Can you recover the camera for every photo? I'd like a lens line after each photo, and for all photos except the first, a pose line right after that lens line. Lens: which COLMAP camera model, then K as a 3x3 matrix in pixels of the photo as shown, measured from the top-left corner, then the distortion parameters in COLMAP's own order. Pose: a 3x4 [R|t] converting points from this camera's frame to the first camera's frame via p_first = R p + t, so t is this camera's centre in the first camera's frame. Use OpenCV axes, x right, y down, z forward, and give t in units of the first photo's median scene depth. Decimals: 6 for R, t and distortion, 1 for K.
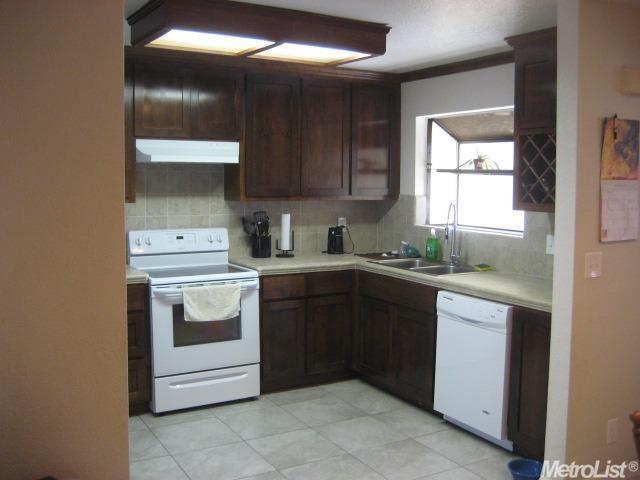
lens RADIAL K [[666.3, 0, 319.1], [0, 666.3, 240.9], [0, 0, 1]] dist [-0.102548, 0.000000]
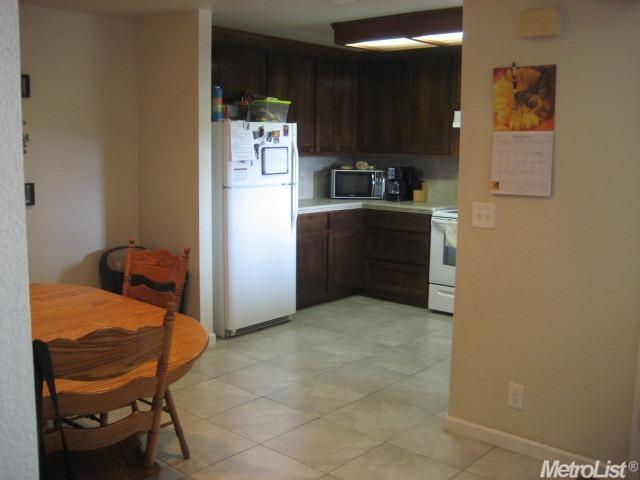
lens RADIAL K [[666.3, 0, 320.6], [0, 666.3, 236.3], [0, 0, 1]] dist [-0.102548, 0.000000]
pose [[0.323465, 0.127144, -0.937659, 1.277567], [-0.103828, 0.989717, 0.098385, -0.005121], [0.940527, 0.065531, 0.333340, 0.409036]]
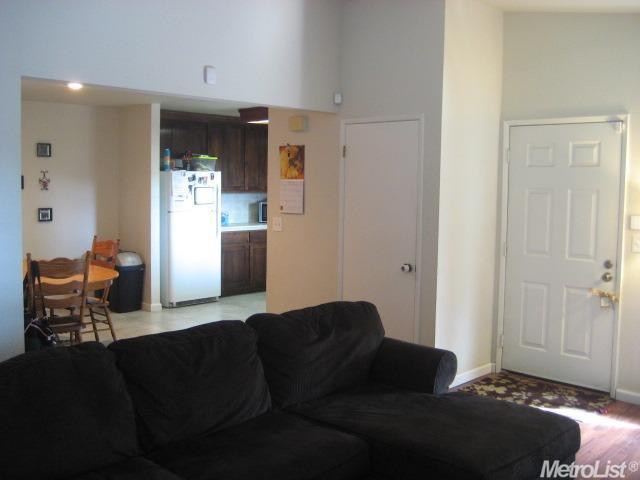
lens RADIAL K [[666.3, 0, 319.3], [0, 666.3, 240.6], [0, 0, 1]] dist [-0.102548, 0.000000]
pose [[0.261176, 0.082634, -0.961748, 2.257309], [-0.111083, 0.992283, 0.055091, -0.034268], [0.958878, 0.092445, 0.268339, 0.587899]]
